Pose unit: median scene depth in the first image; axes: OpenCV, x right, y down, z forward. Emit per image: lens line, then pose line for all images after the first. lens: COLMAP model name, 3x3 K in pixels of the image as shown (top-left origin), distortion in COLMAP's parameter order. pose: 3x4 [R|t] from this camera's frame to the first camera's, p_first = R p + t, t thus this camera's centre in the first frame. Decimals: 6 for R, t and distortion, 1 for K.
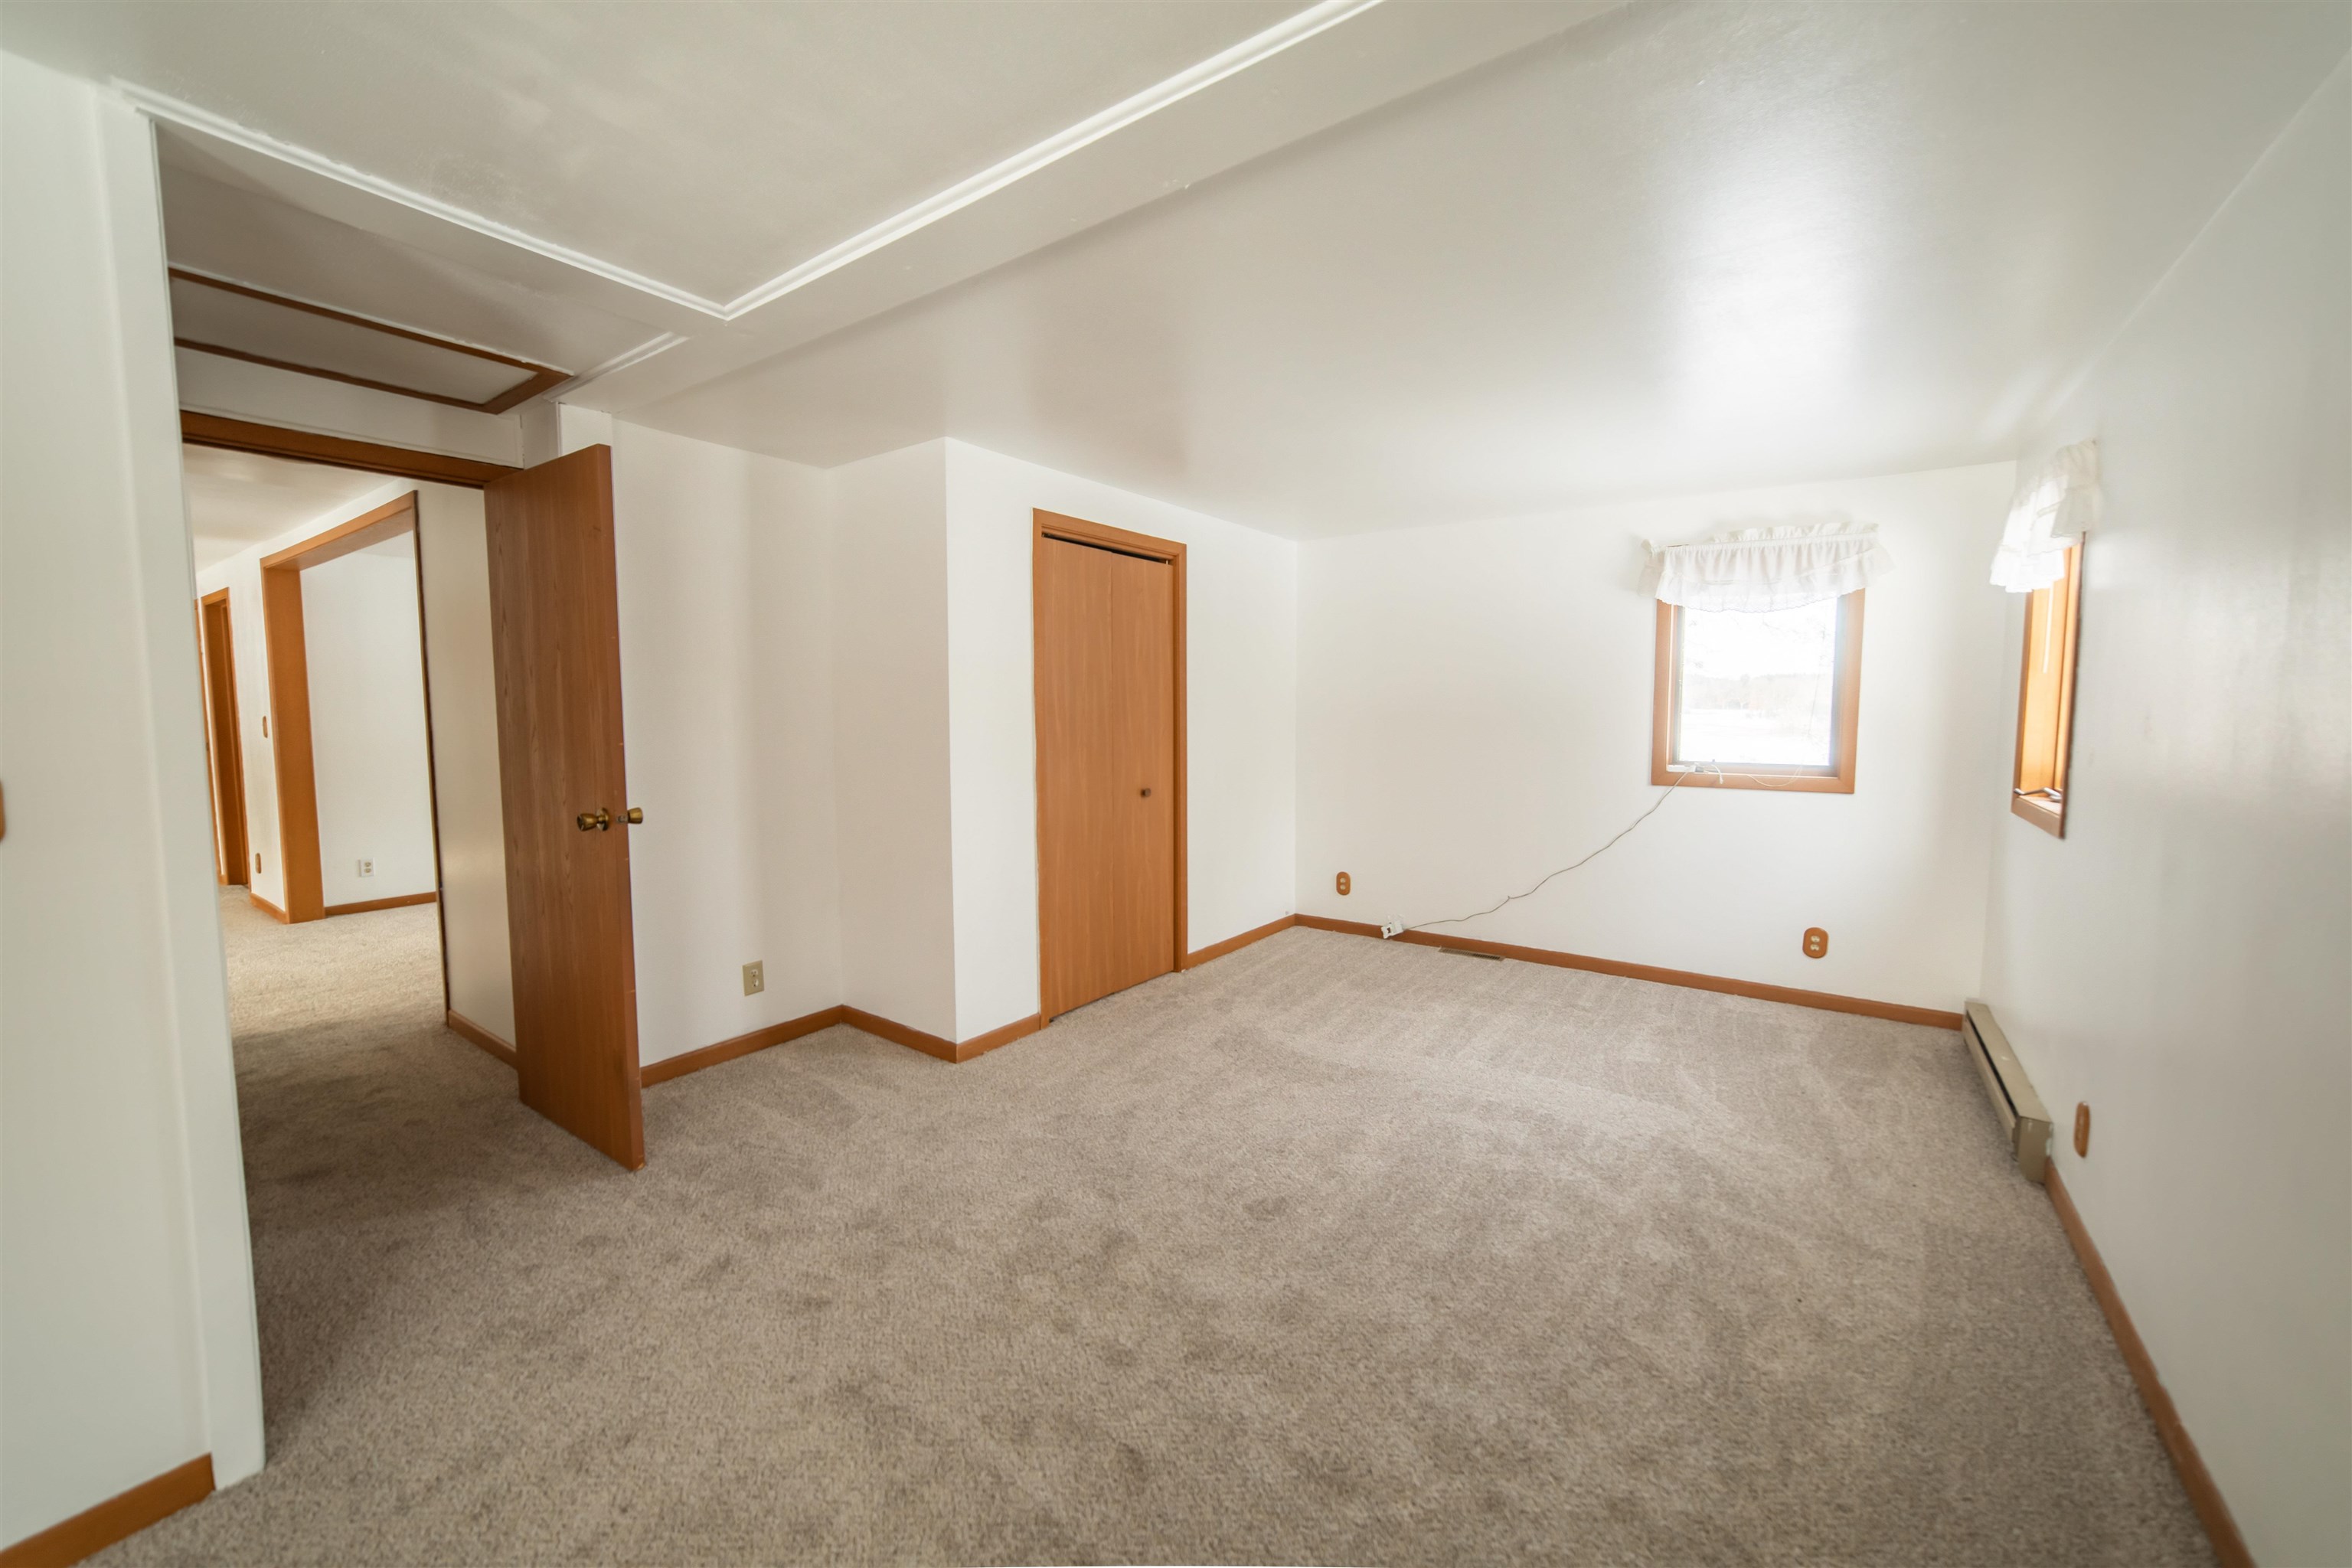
lens RADIAL K [[910.6, 0, 1181.6], [0, 910.6, 775.4], [0, 0, 1]] dist [-0.018408, 0.004725]
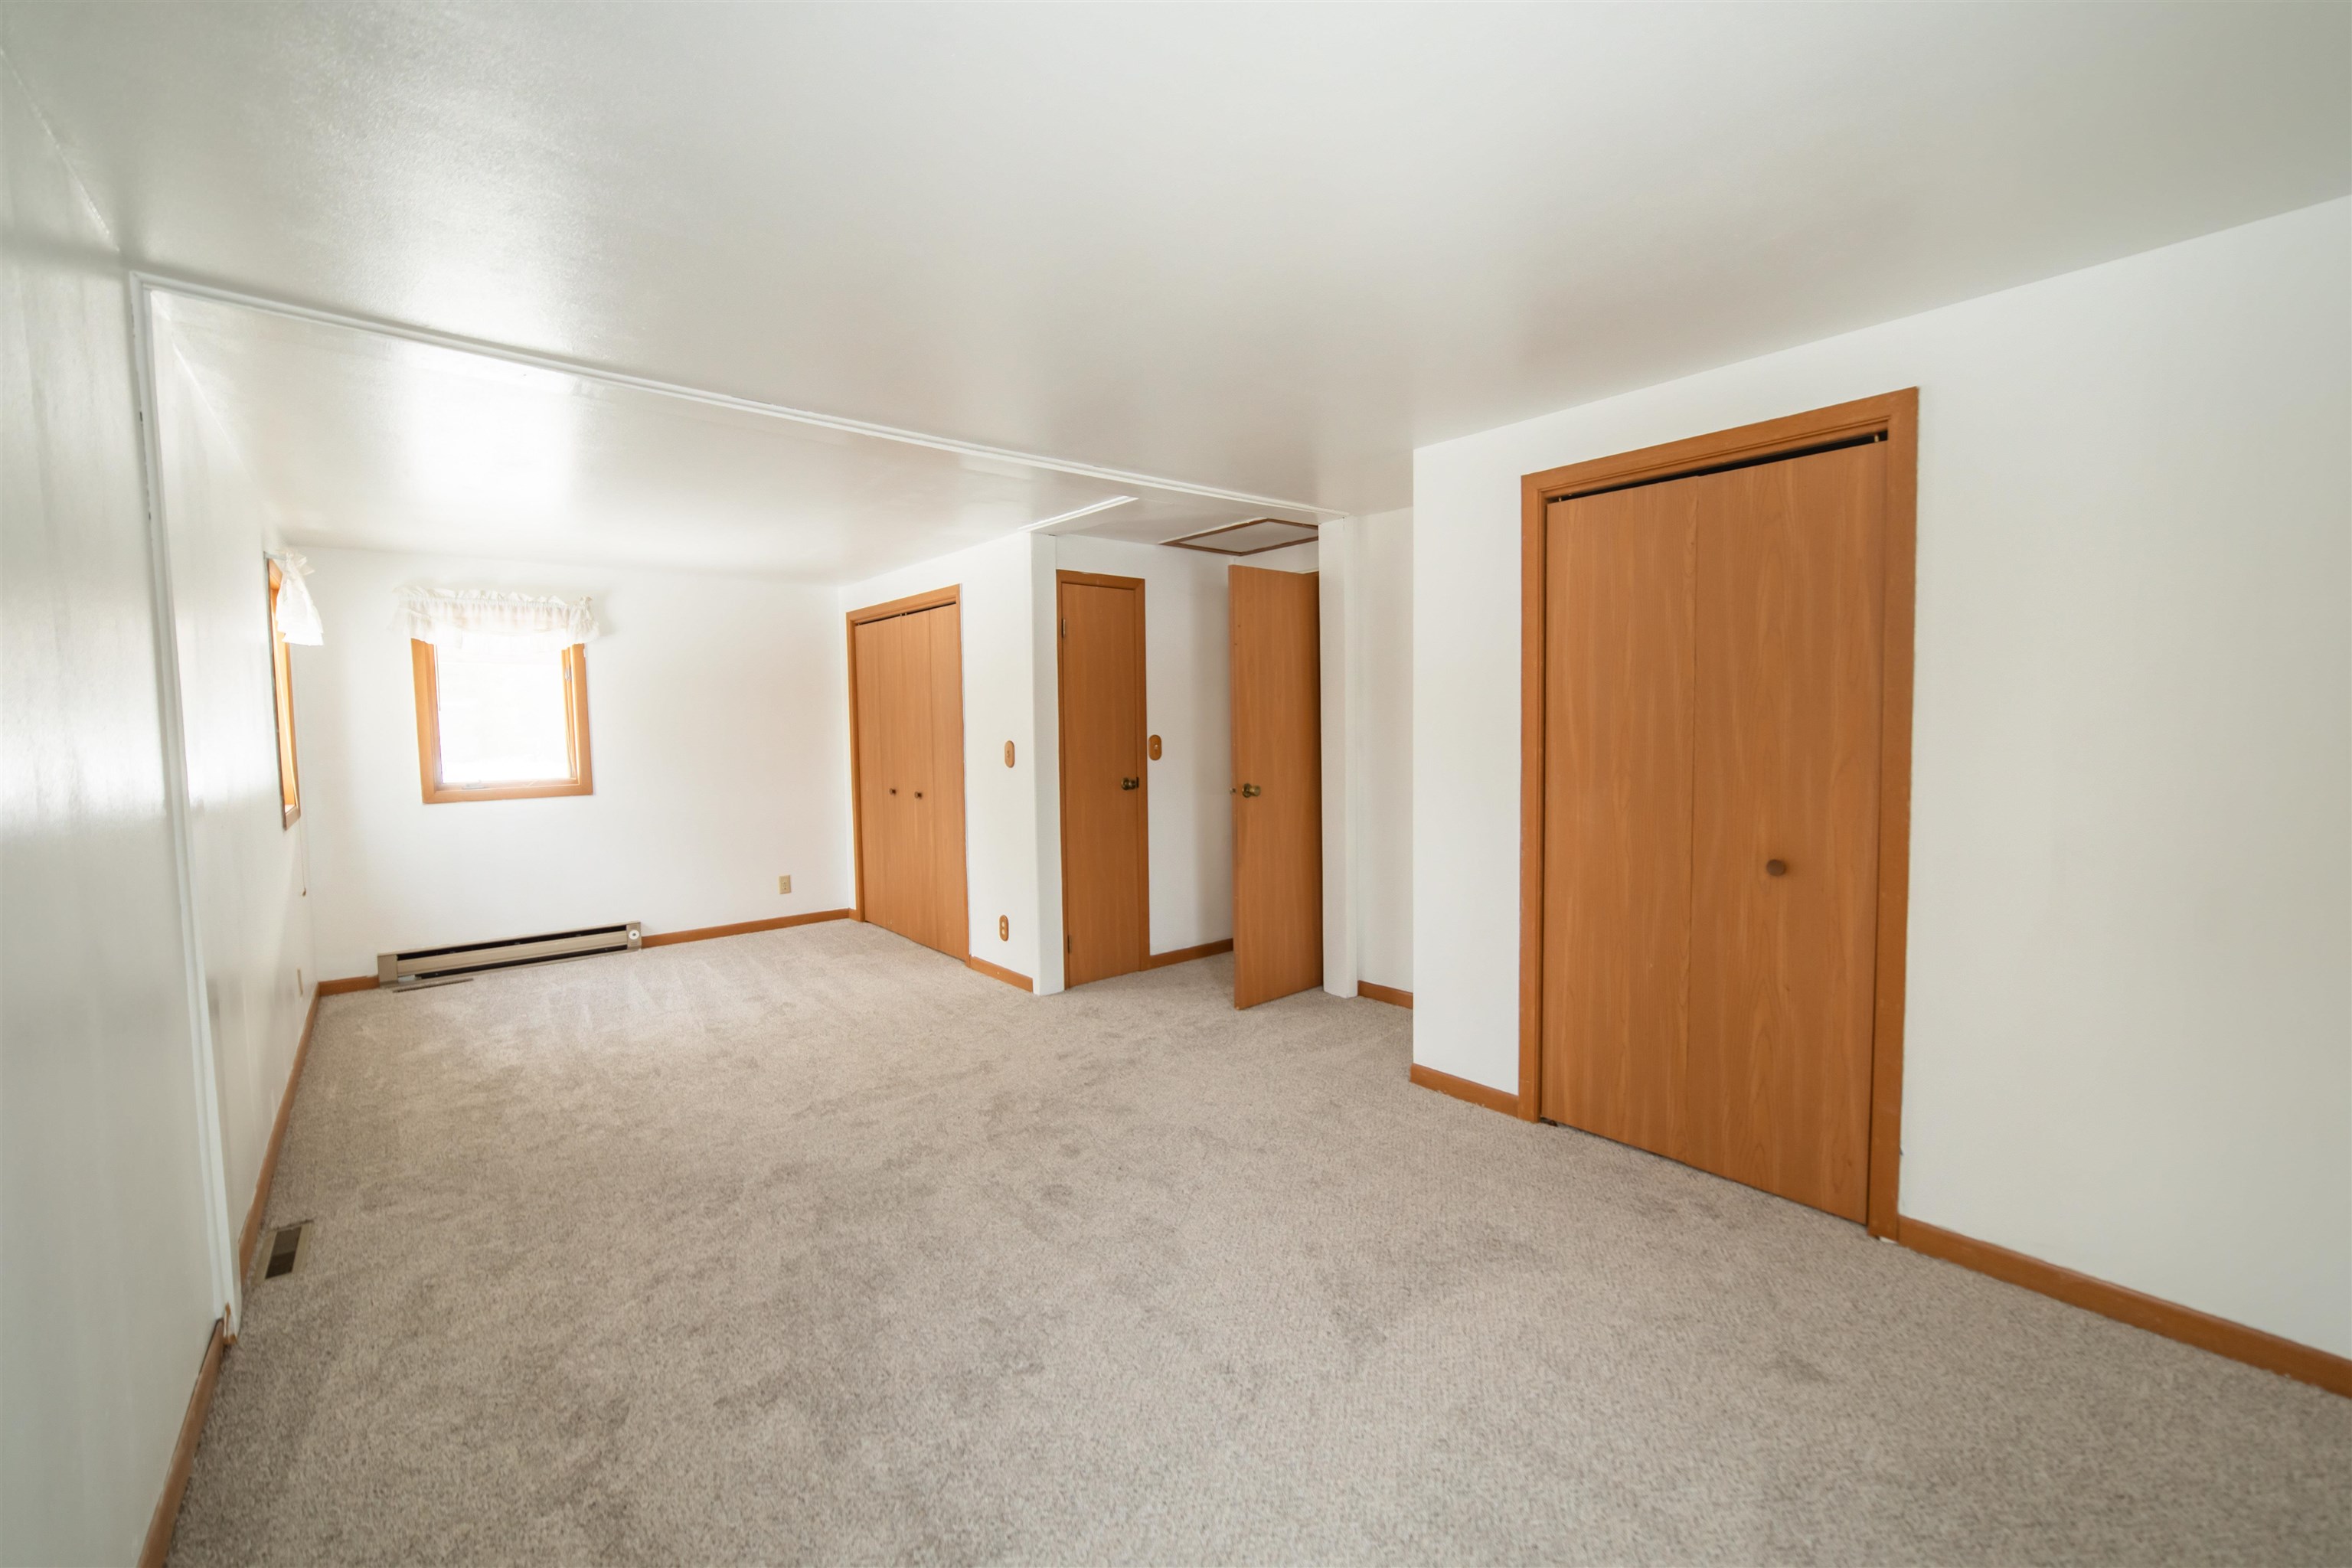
lens RADIAL K [[910.6, 0, 1185.6], [0, 910.6, 781.4], [0, 0, 1]] dist [-0.018408, 0.004725]
pose [[-0.224246, 0.068187, -0.972144, 0.669905], [-0.061831, 0.994544, 0.084021, -0.067447], [0.972569, 0.078950, -0.218806, 0.853035]]
